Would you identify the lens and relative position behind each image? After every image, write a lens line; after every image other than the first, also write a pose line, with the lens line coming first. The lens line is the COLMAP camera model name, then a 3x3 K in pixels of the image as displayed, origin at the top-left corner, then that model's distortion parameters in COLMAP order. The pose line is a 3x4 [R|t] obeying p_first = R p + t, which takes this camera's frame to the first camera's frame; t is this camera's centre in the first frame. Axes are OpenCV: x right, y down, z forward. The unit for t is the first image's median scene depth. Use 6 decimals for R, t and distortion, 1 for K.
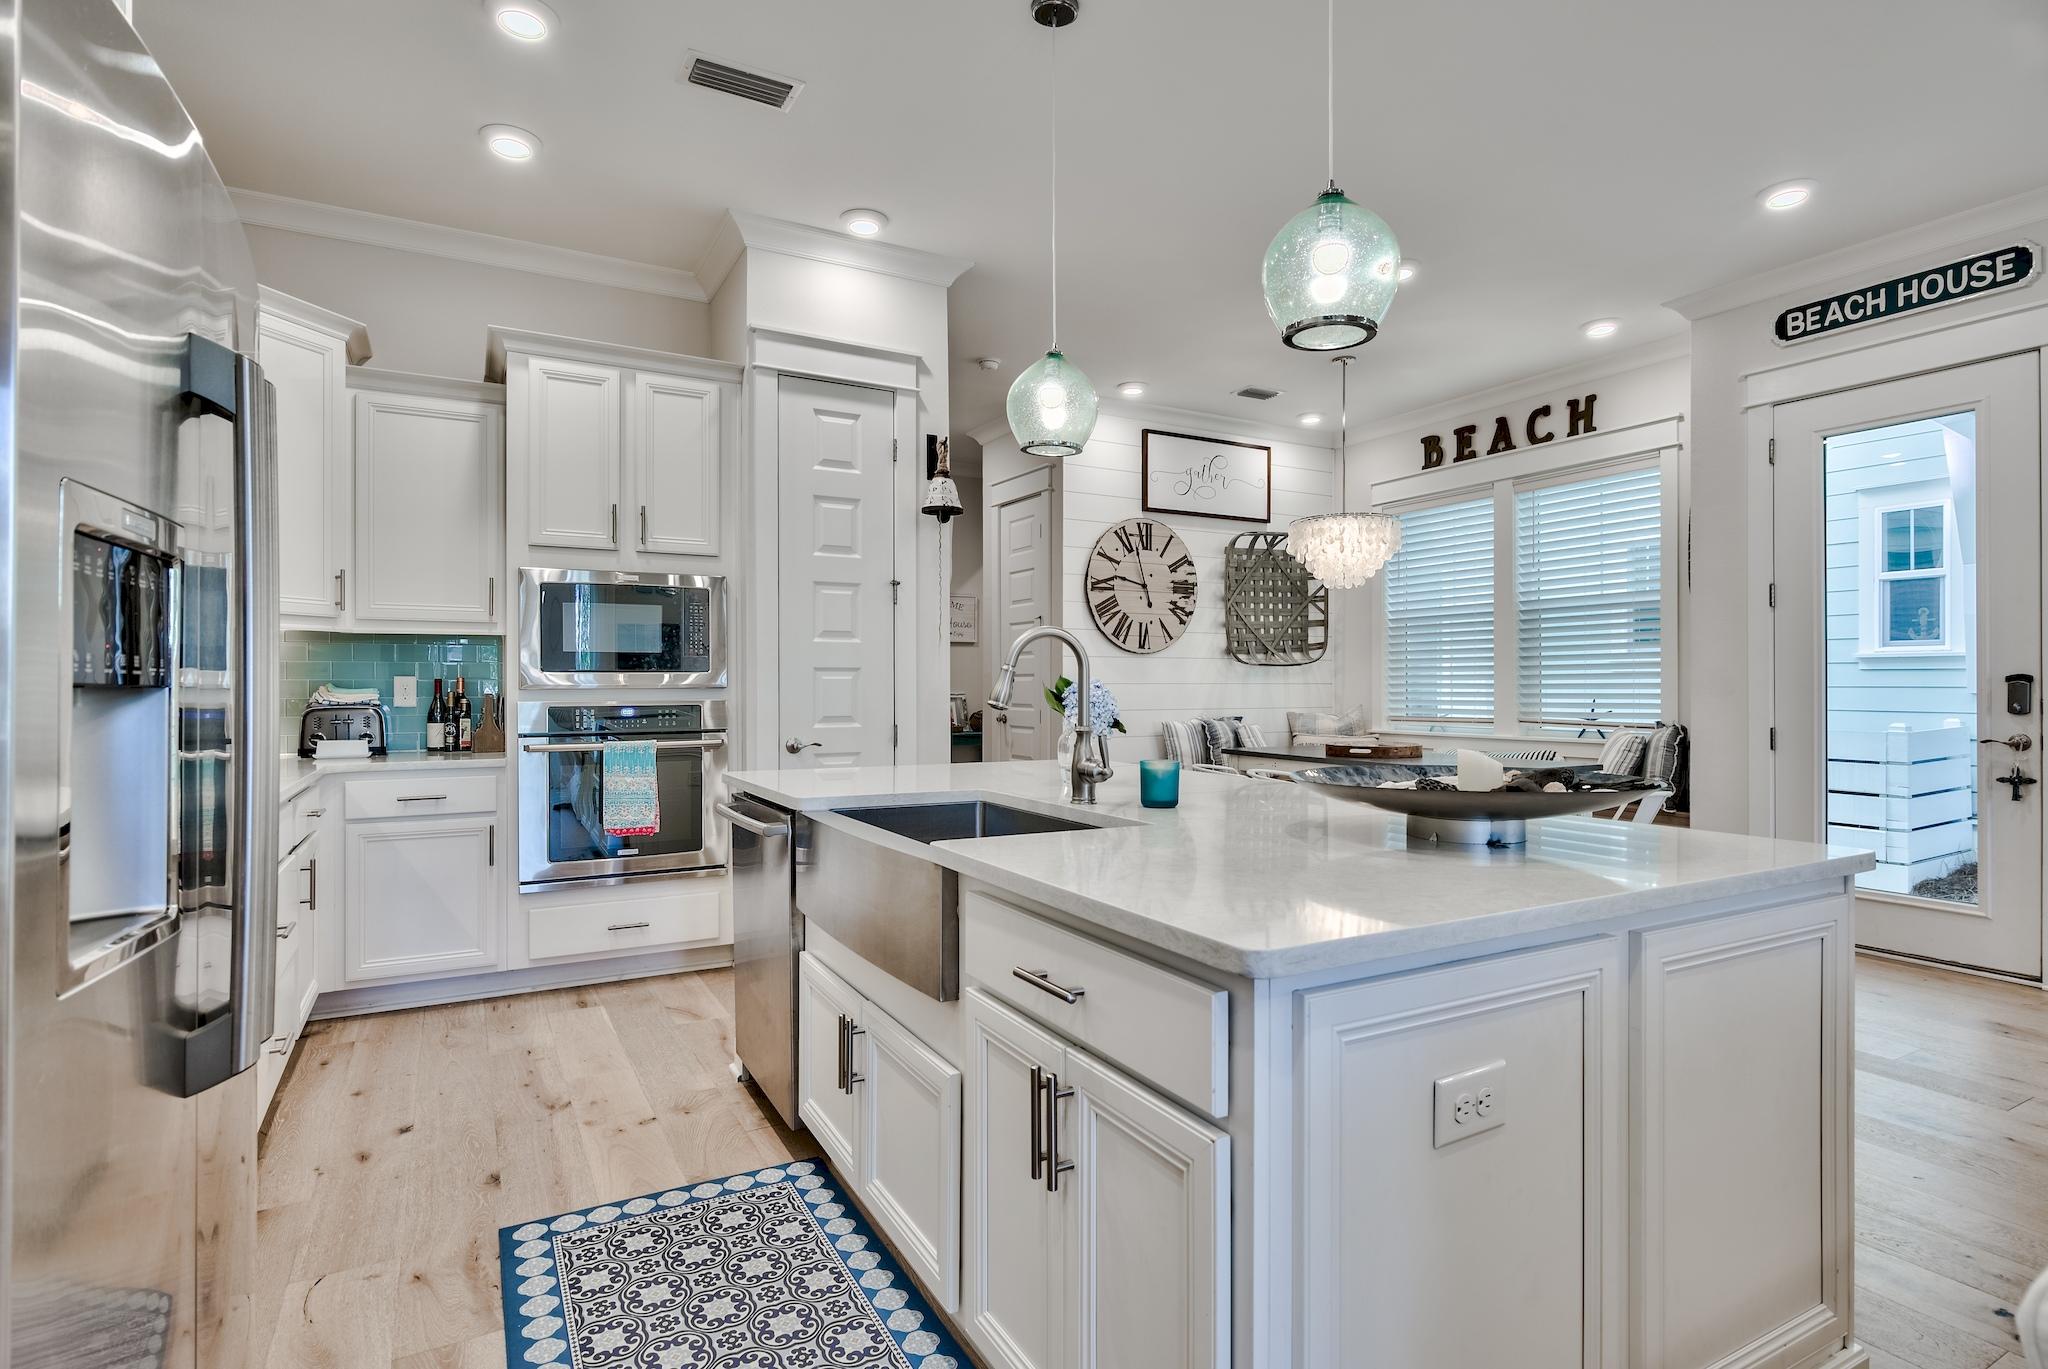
lens RADIAL K [[1010.4, 0, 1014.8], [0, 1010.4, 683.9], [0, 0, 1]] dist [-0.001015, -0.001071]
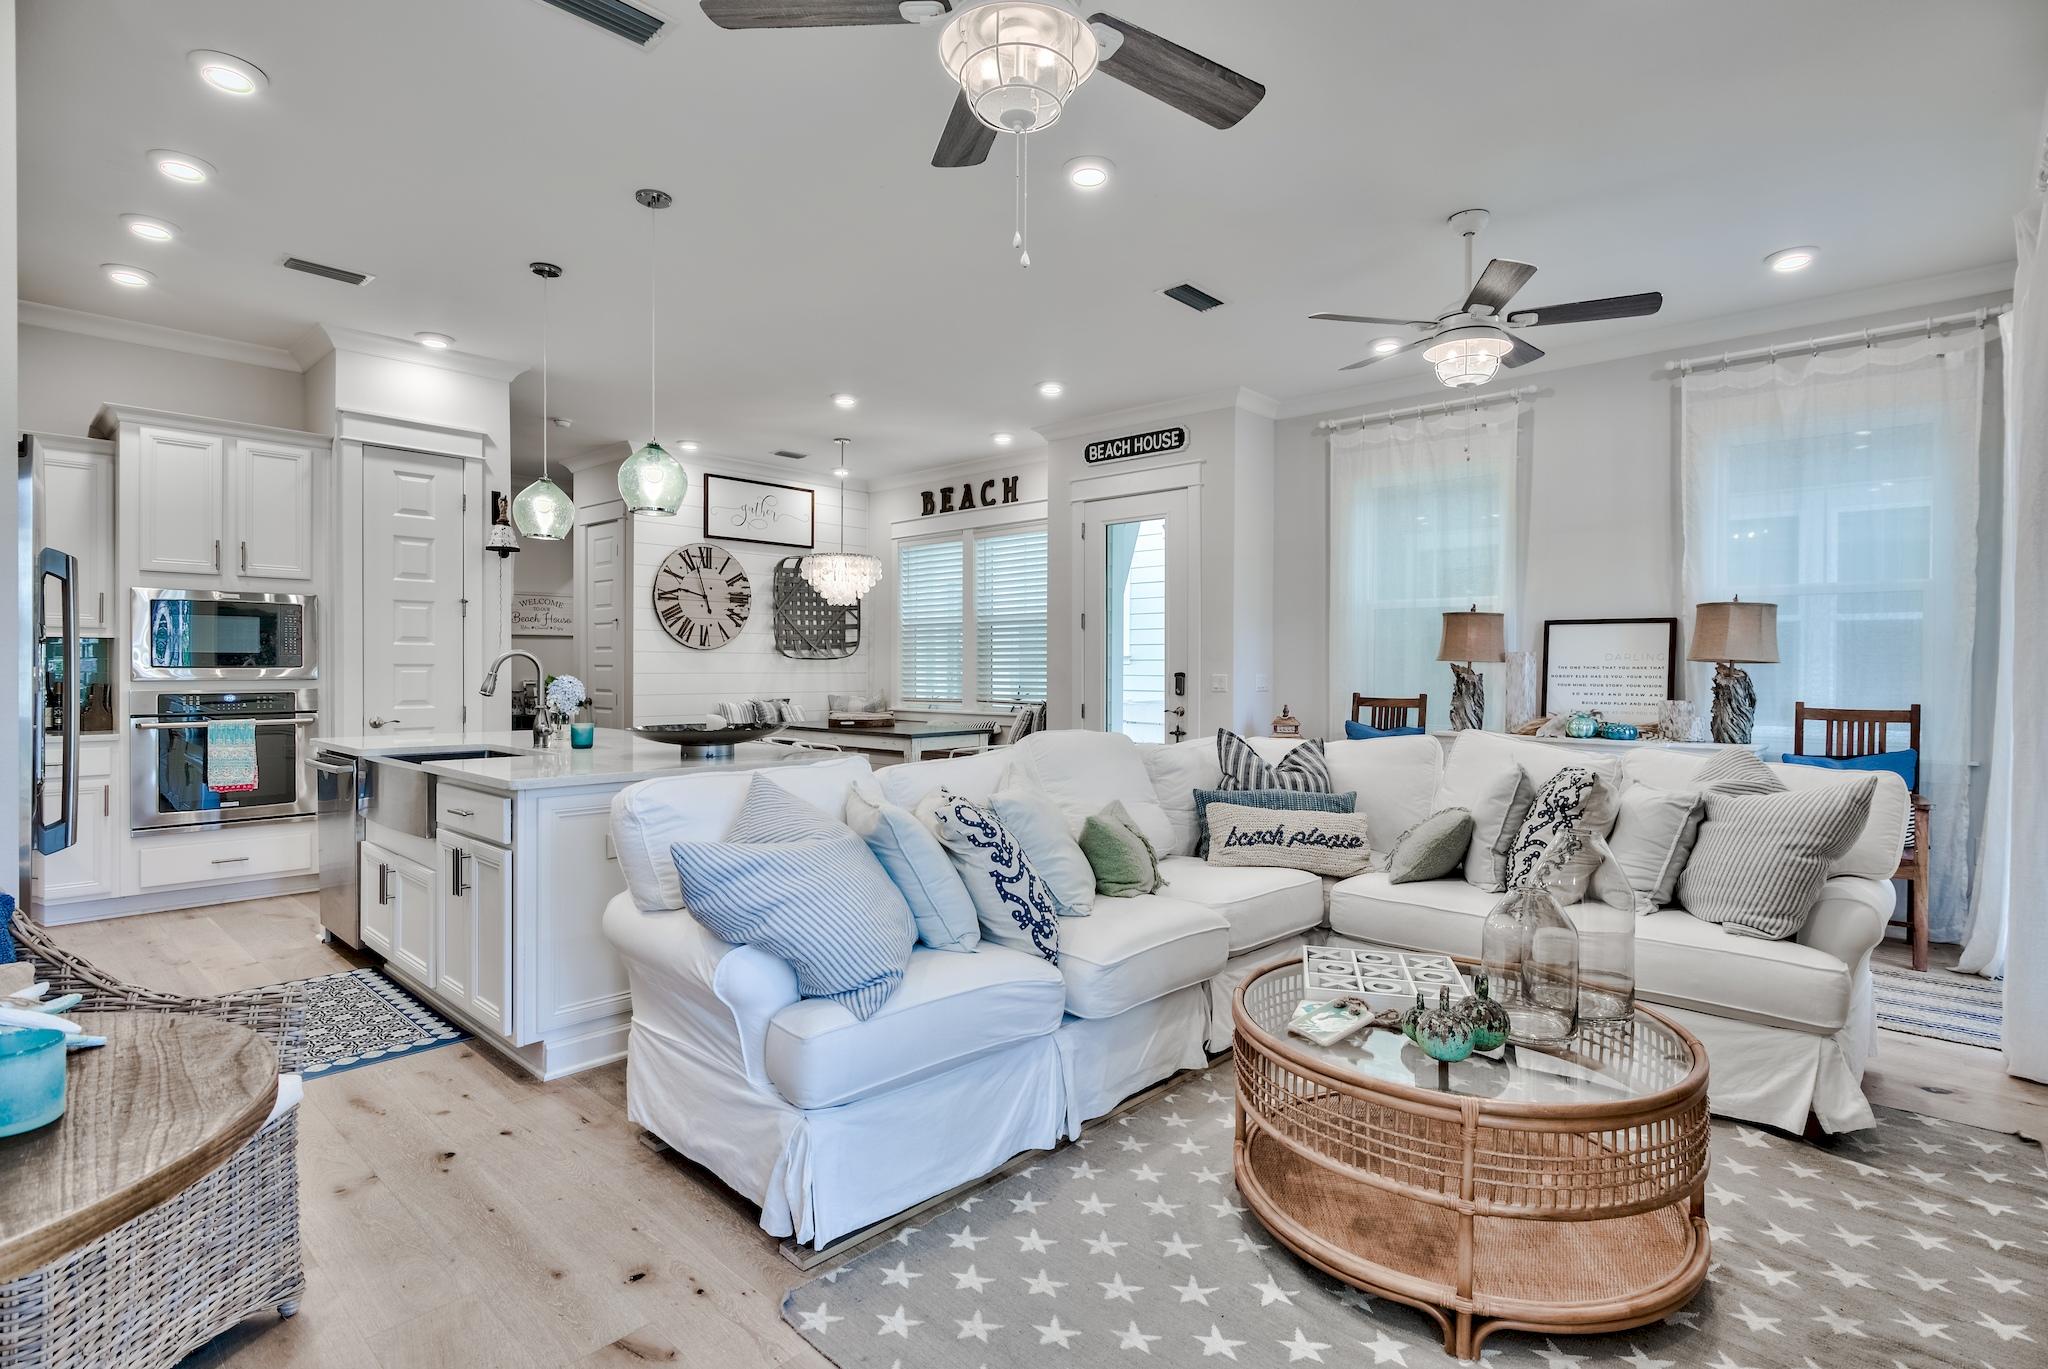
lens RADIAL K [[1010.4, 0, 1016.2], [0, 1010.4, 670.1], [0, 0, 1]] dist [-0.001015, -0.001071]
pose [[0.950327, 0.003541, 0.311232, 0.147232], [-0.004729, 0.999984, 0.003065, -0.014489], [-0.311216, -0.004384, 0.950329, -0.460969]]
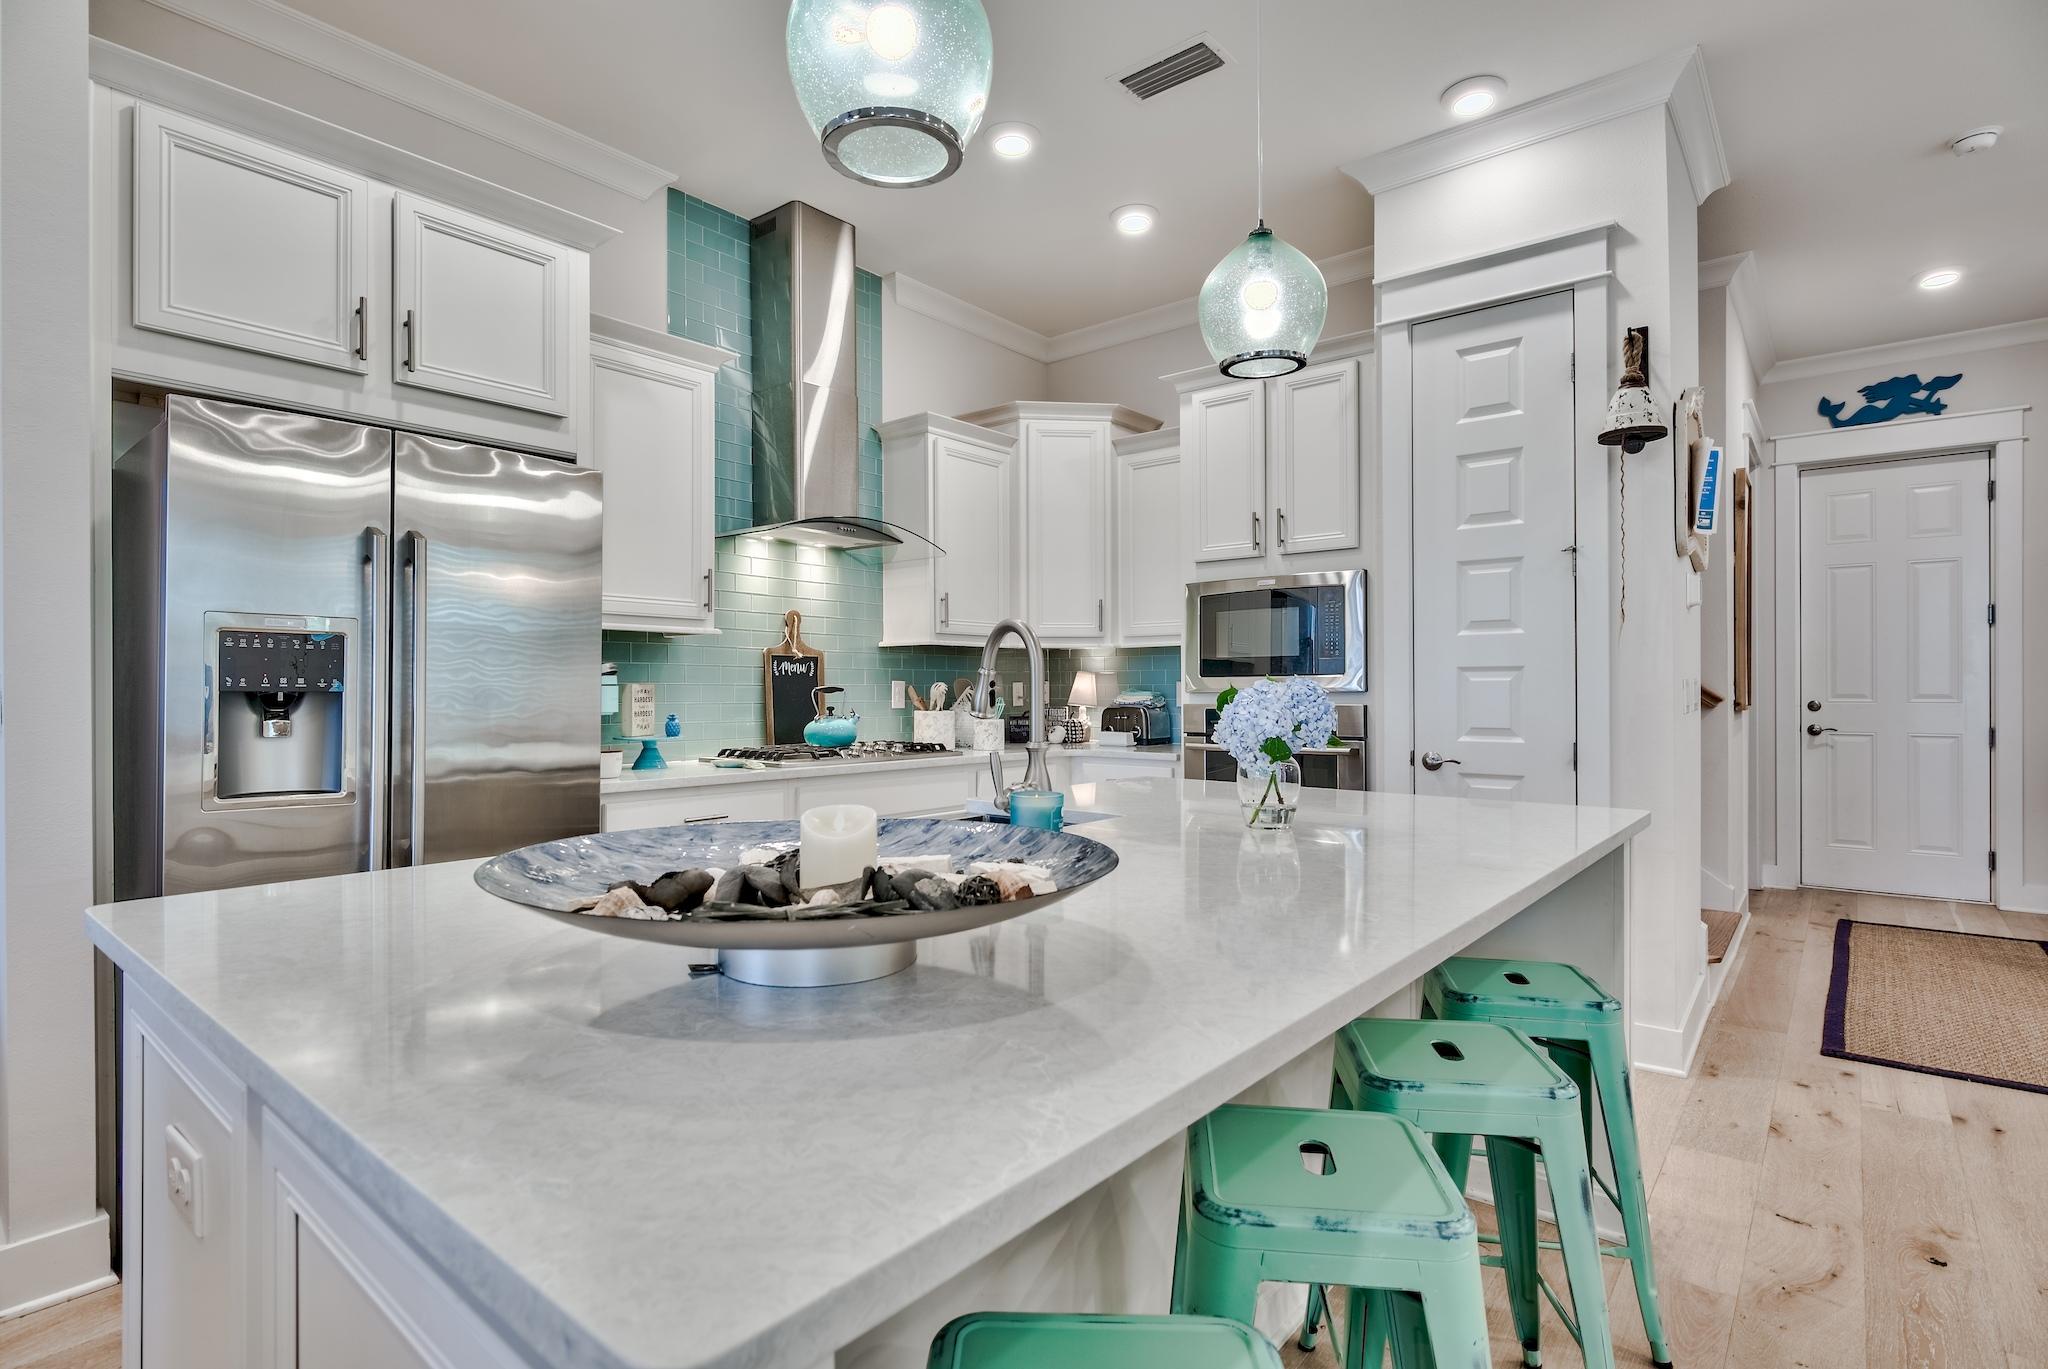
lens RADIAL K [[1010.4, 0, 1038.1], [0, 1010.4, 684.8], [0, 0, 1]] dist [-0.001015, -0.001071]
pose [[0.381994, -0.004411, -0.924154, 0.371280], [0.002094, 0.999990, -0.003907, 0.000104], [0.924163, -0.000442, 0.381999, 0.329545]]
